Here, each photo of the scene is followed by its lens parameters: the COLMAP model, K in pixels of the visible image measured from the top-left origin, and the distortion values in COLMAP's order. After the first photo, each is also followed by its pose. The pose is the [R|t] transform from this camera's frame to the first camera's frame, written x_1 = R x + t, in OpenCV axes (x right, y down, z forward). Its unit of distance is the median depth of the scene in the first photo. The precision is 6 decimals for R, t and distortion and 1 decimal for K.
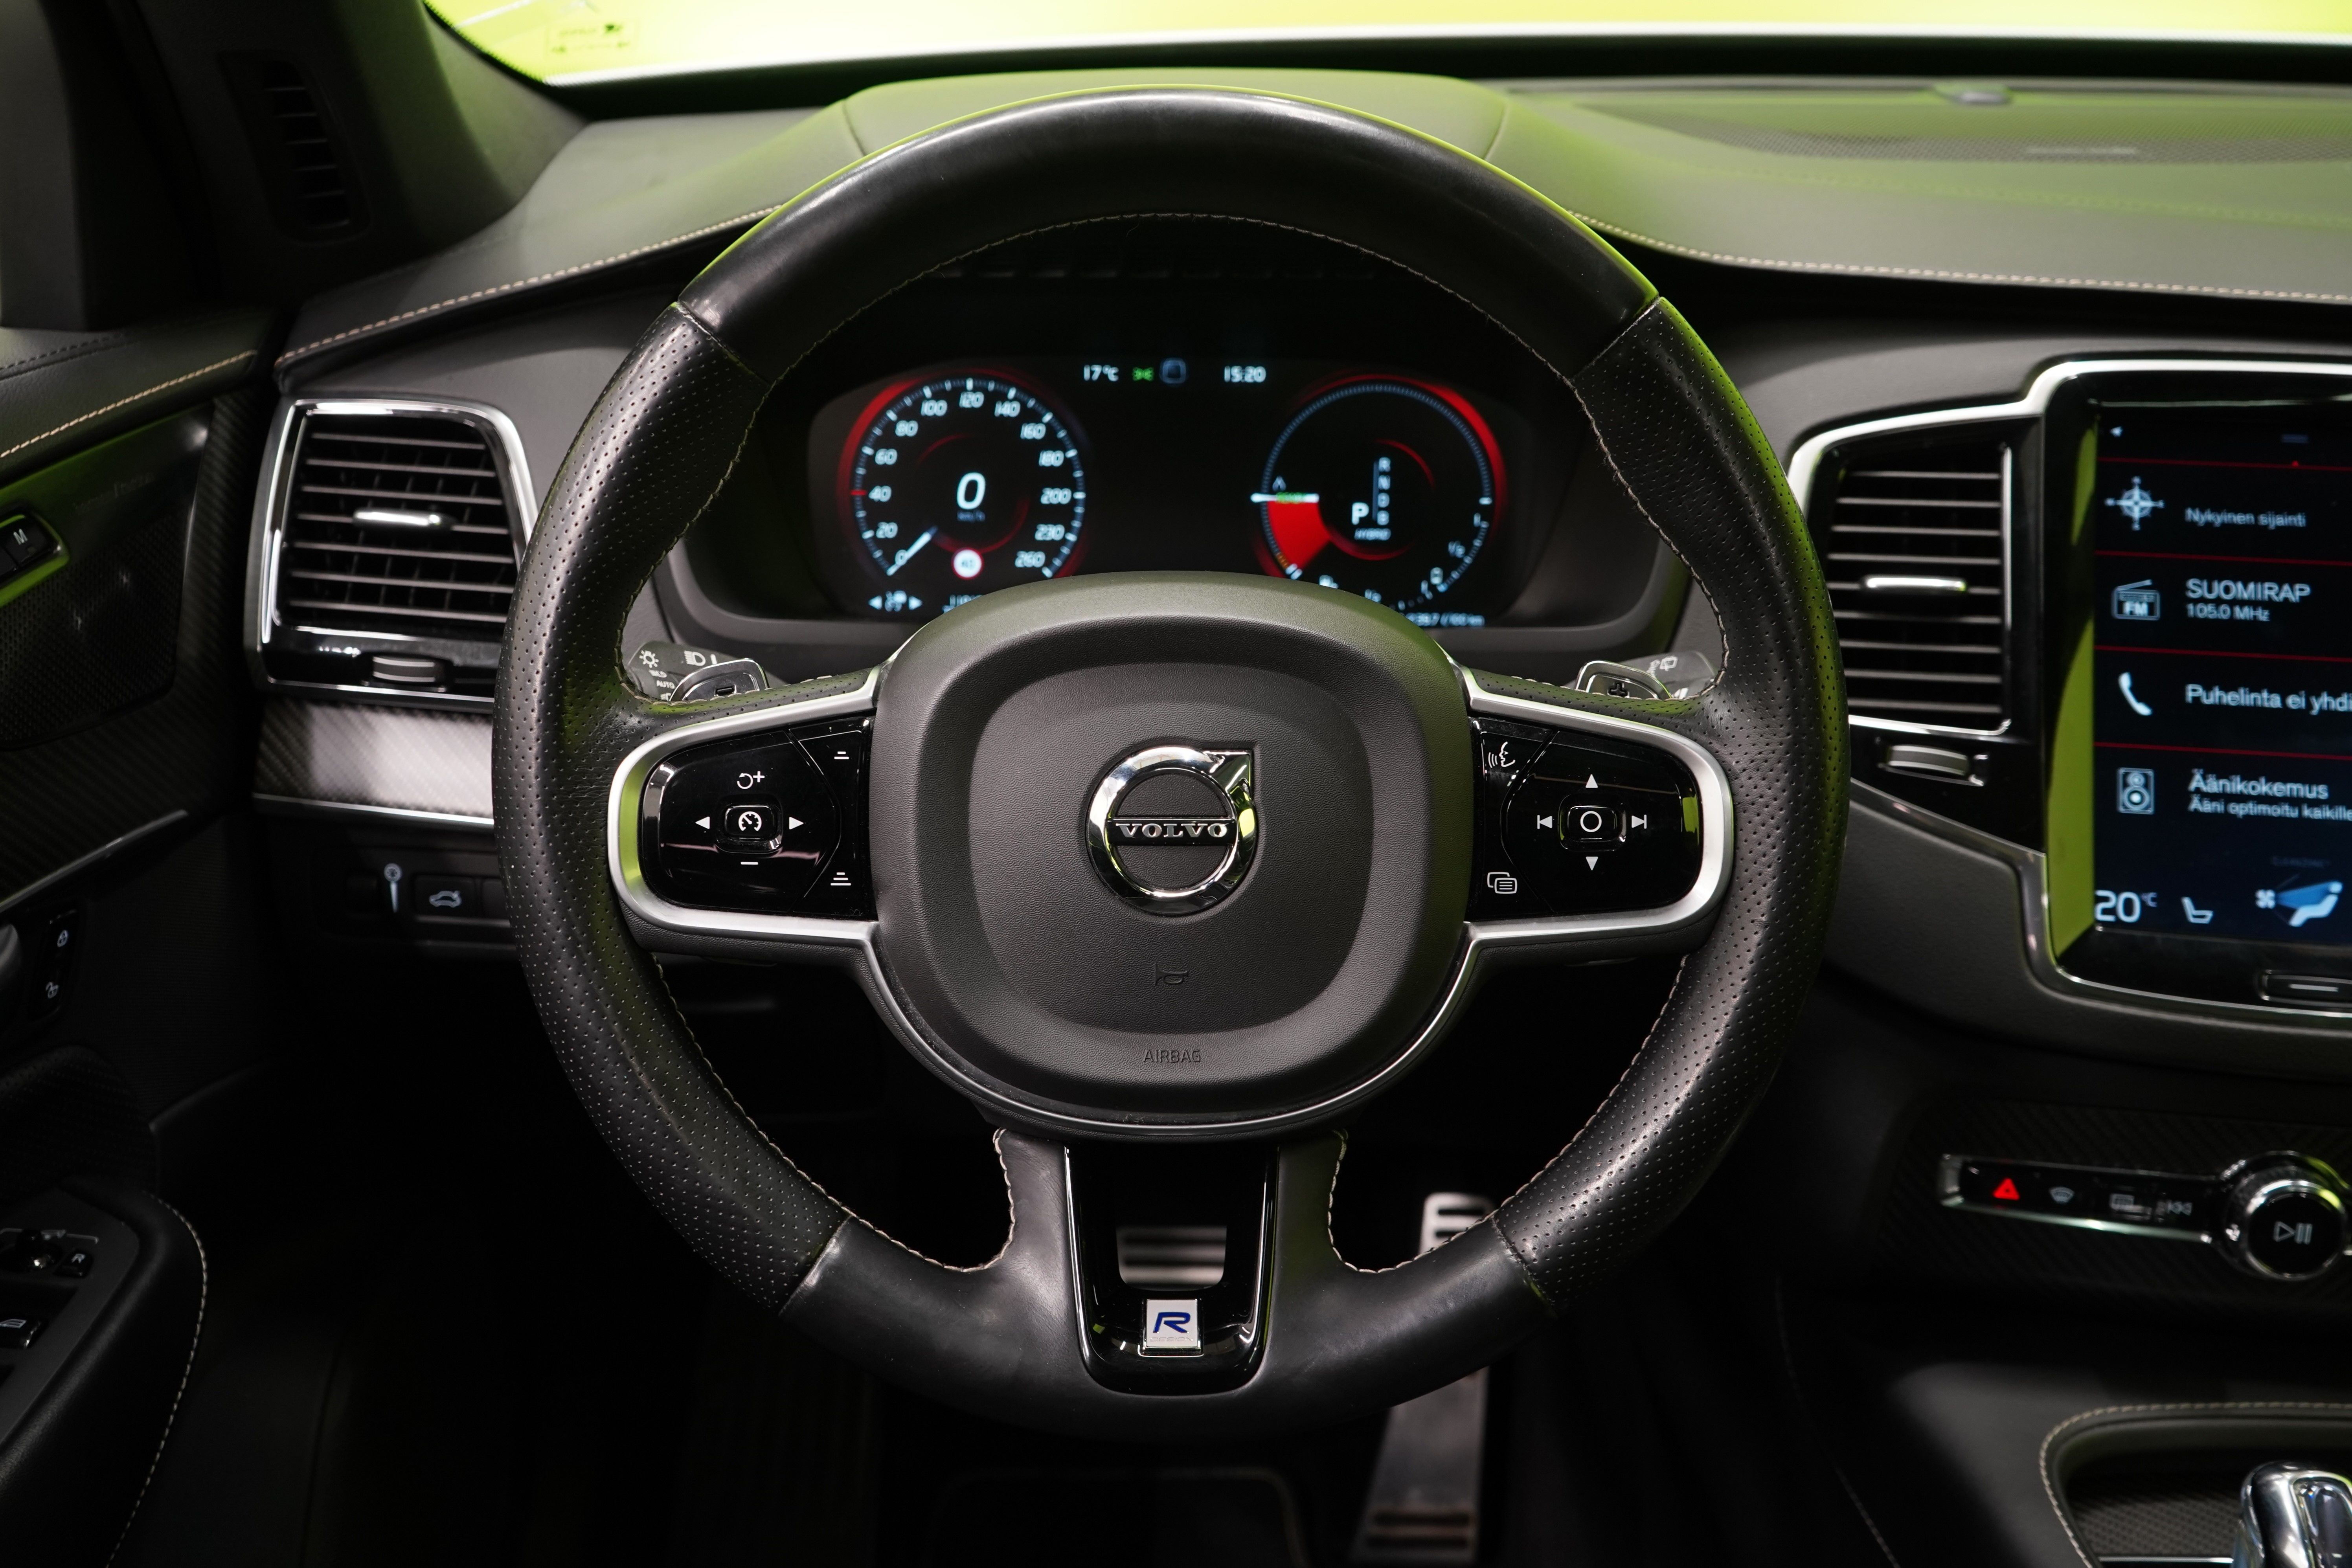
lens RADIAL K [[2252.5, 0, 1173.0], [0, 2252.5, 785.8], [0, 0, 1]] dist [-0.004808, 0.000000]
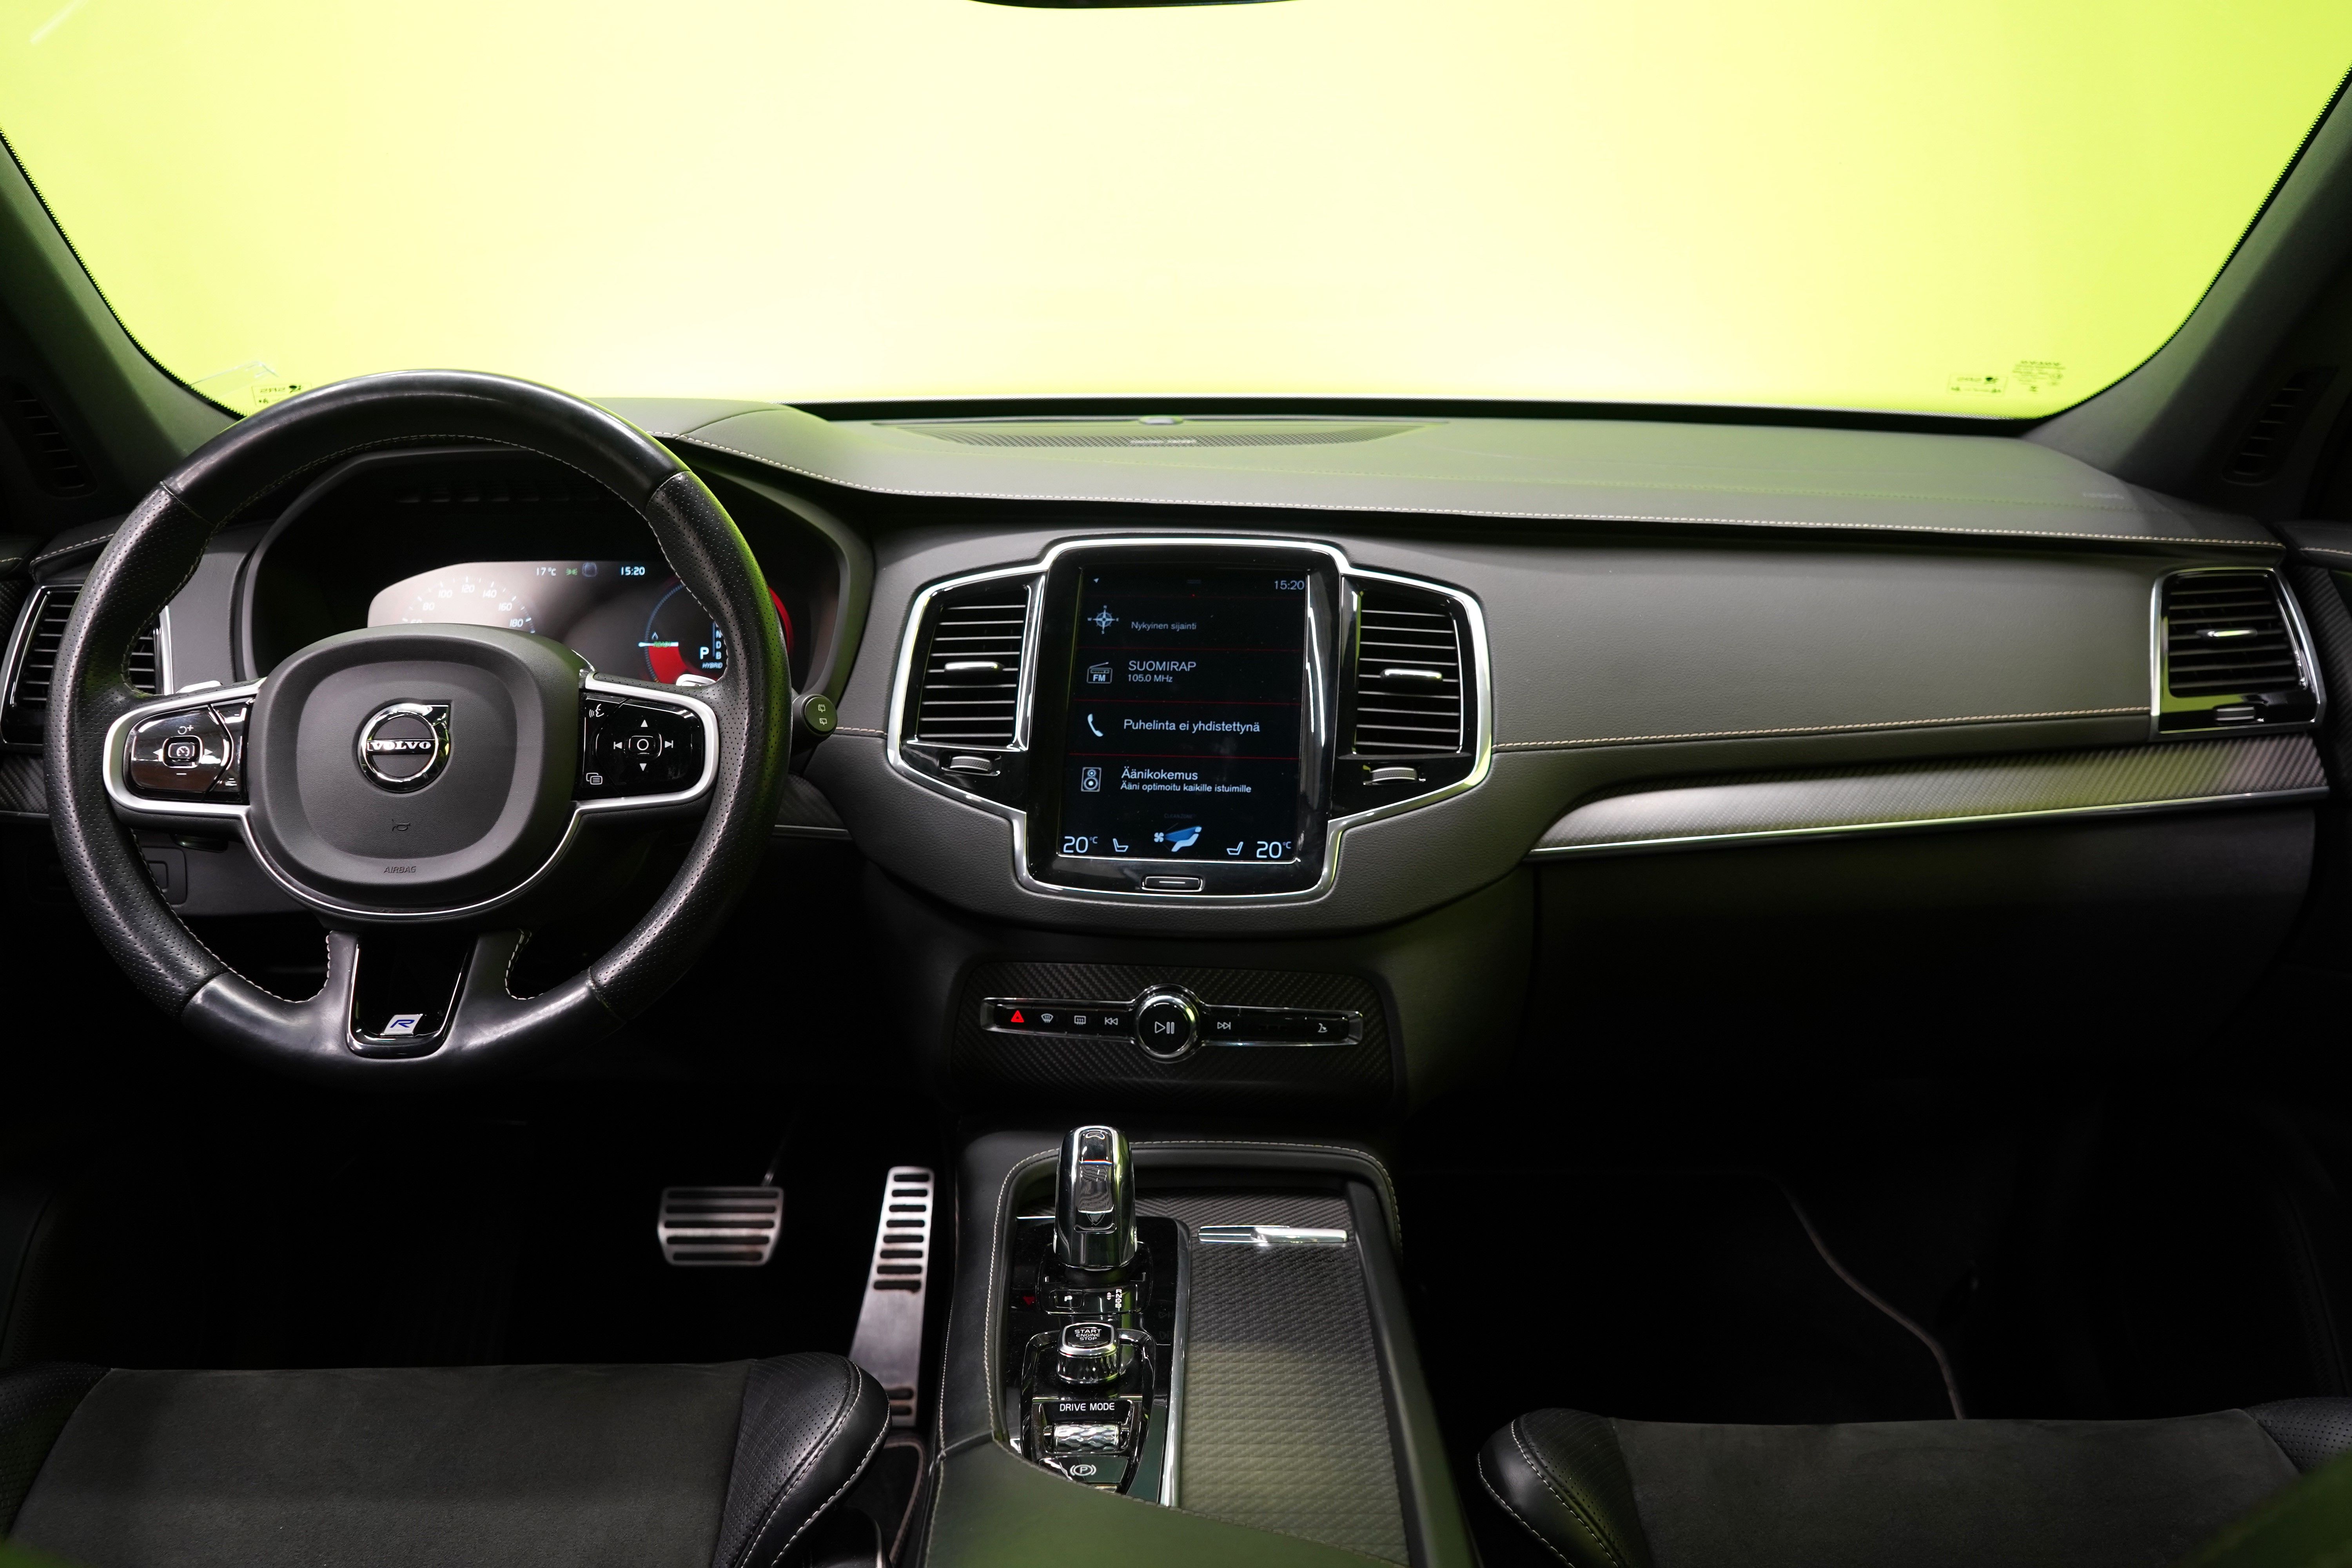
lens RADIAL K [[1876.6, 0, 1179.9], [0, 1876.6, 779.9], [0, 0, 1]] dist [-0.031027, 0.007266]
pose [[0.999259, -0.015521, 0.035224, 0.445259], [0.021197, 0.985733, -0.166978, 0.241284], [-0.032130, 0.167600, 0.985331, -0.401265]]
